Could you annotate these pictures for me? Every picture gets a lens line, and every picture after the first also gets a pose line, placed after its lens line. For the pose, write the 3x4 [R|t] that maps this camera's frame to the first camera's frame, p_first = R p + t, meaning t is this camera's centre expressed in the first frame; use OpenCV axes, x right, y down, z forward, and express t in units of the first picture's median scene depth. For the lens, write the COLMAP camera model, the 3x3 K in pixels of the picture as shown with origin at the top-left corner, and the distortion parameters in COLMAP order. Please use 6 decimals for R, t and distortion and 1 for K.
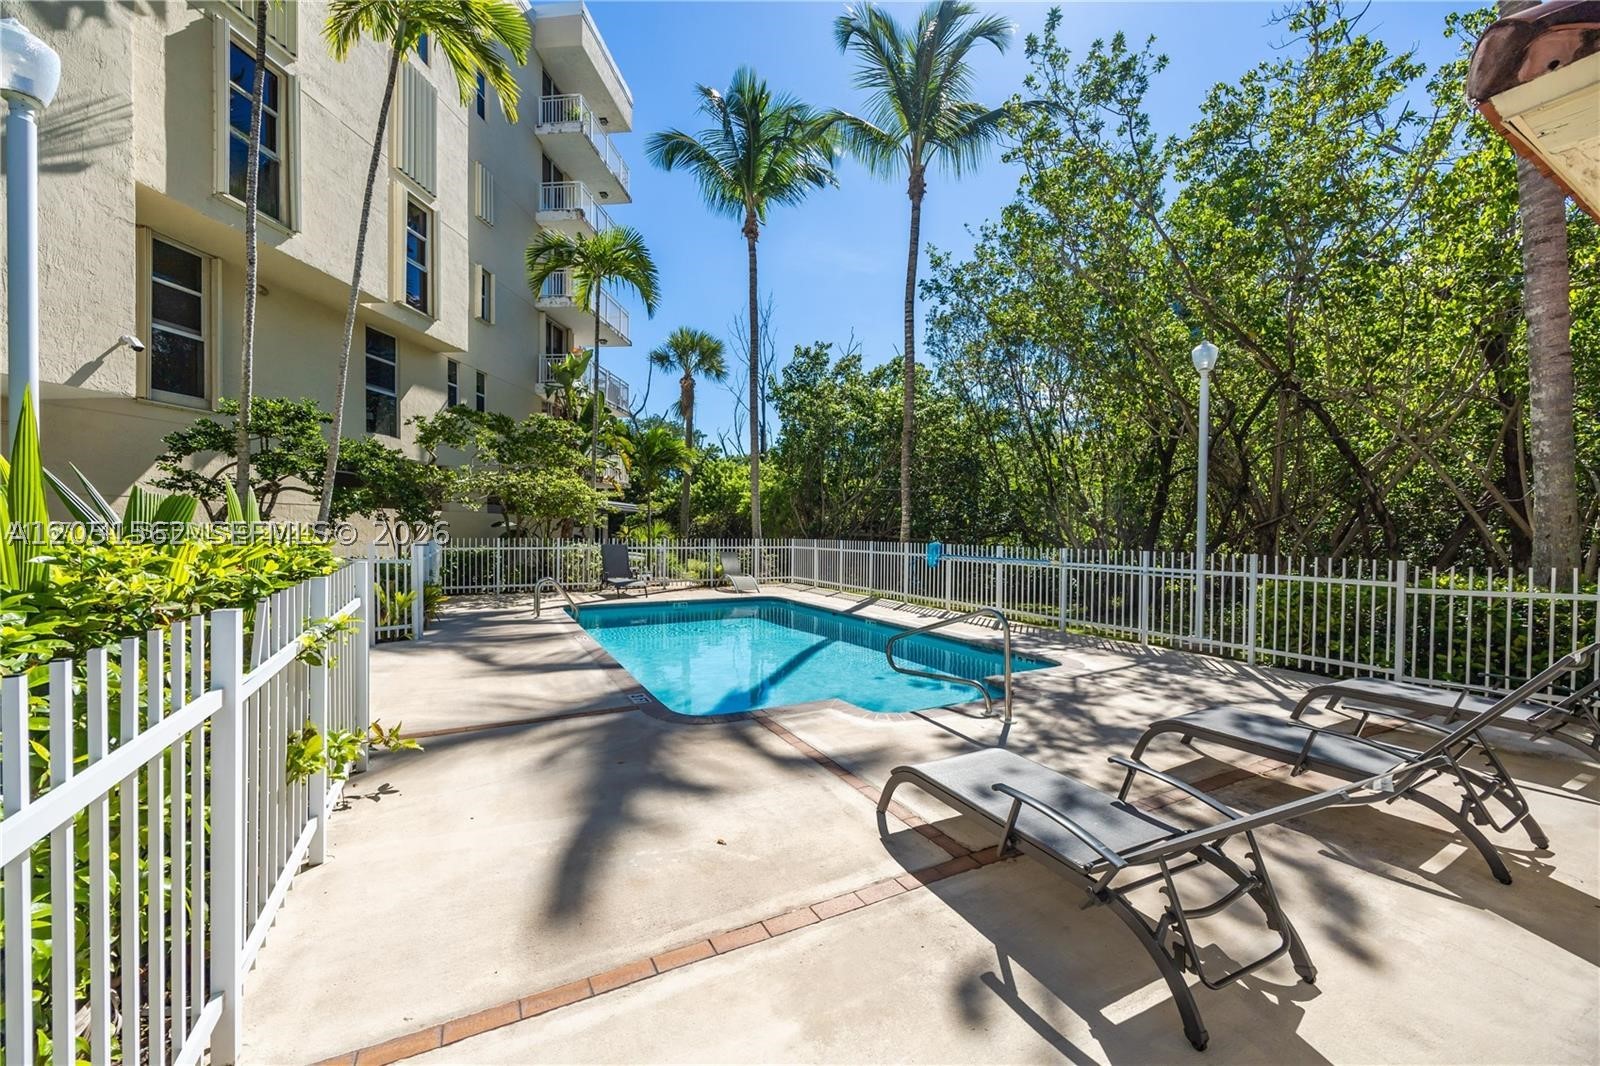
lens RADIAL K [[600.5, 0, 800.0], [0, 600.5, 533.0], [0, 0, 1]] dist [-0.006018, -0.000624]
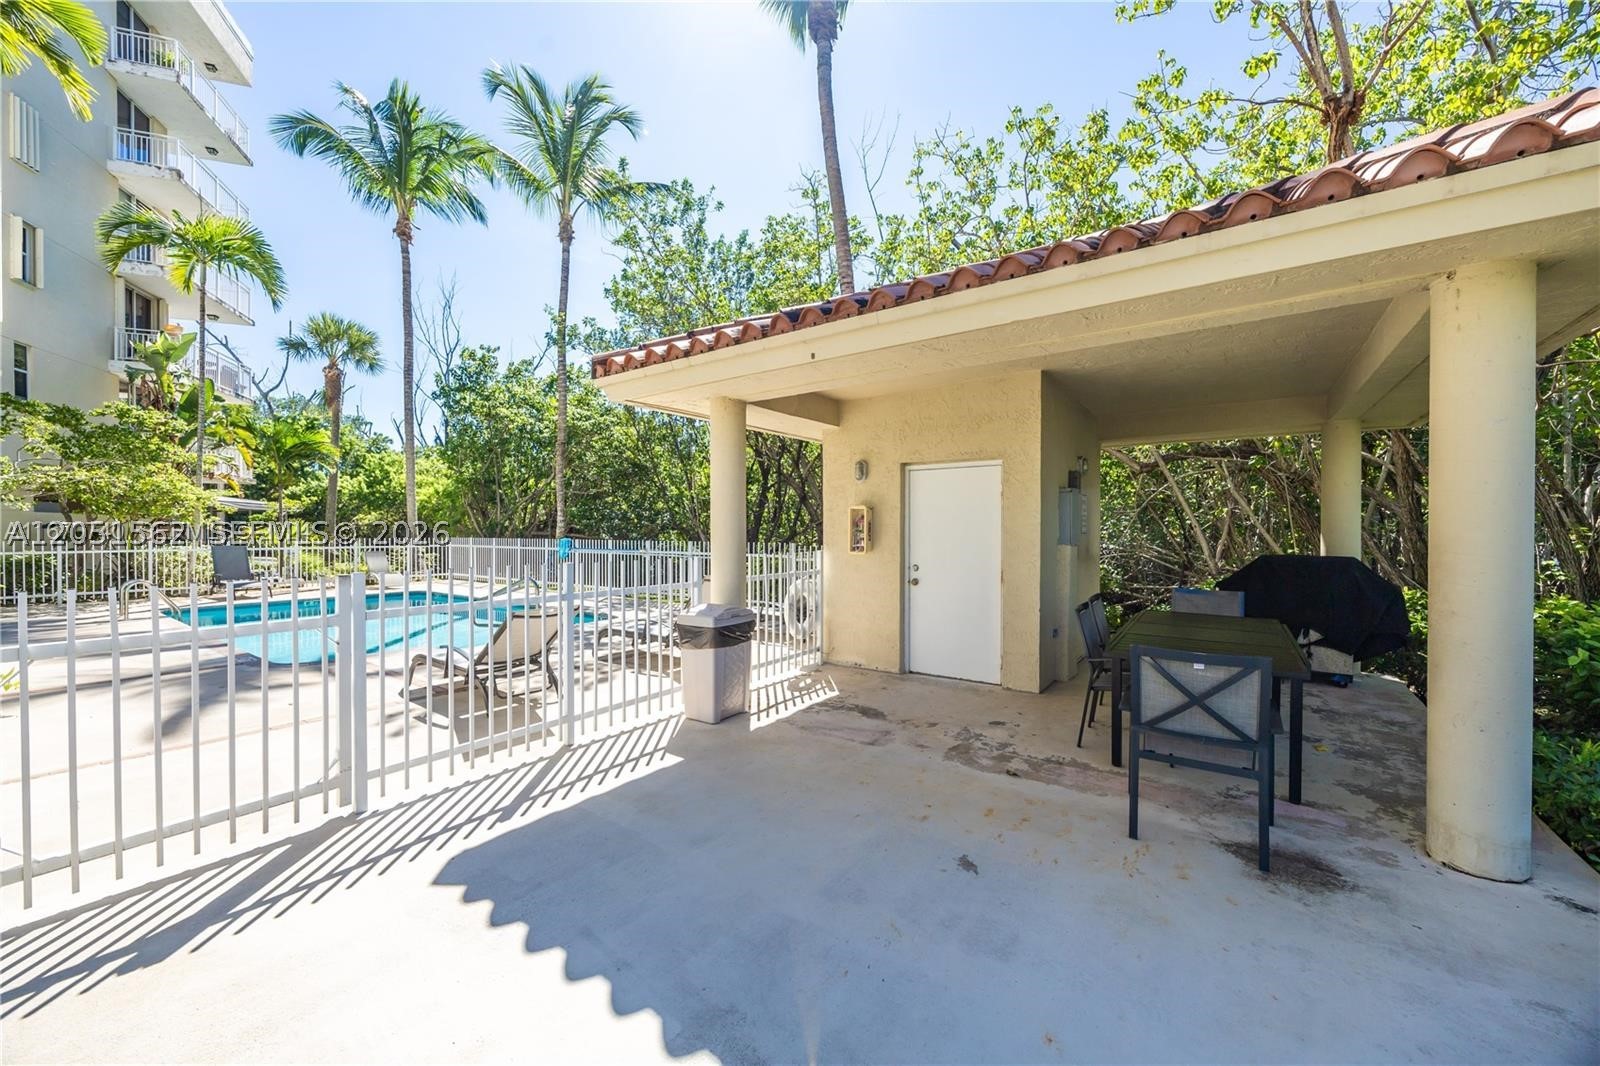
lens RADIAL K [[600.5, 0, 800.0], [0, 600.5, 533.0], [0, 0, 1]] dist [-0.006018, -0.000624]
pose [[0.899035, -0.012129, 0.437708, 0.075798], [0.010724, 0.999926, 0.005681, 0.002706], [-0.437745, -0.000414, 0.899099, -0.208380]]
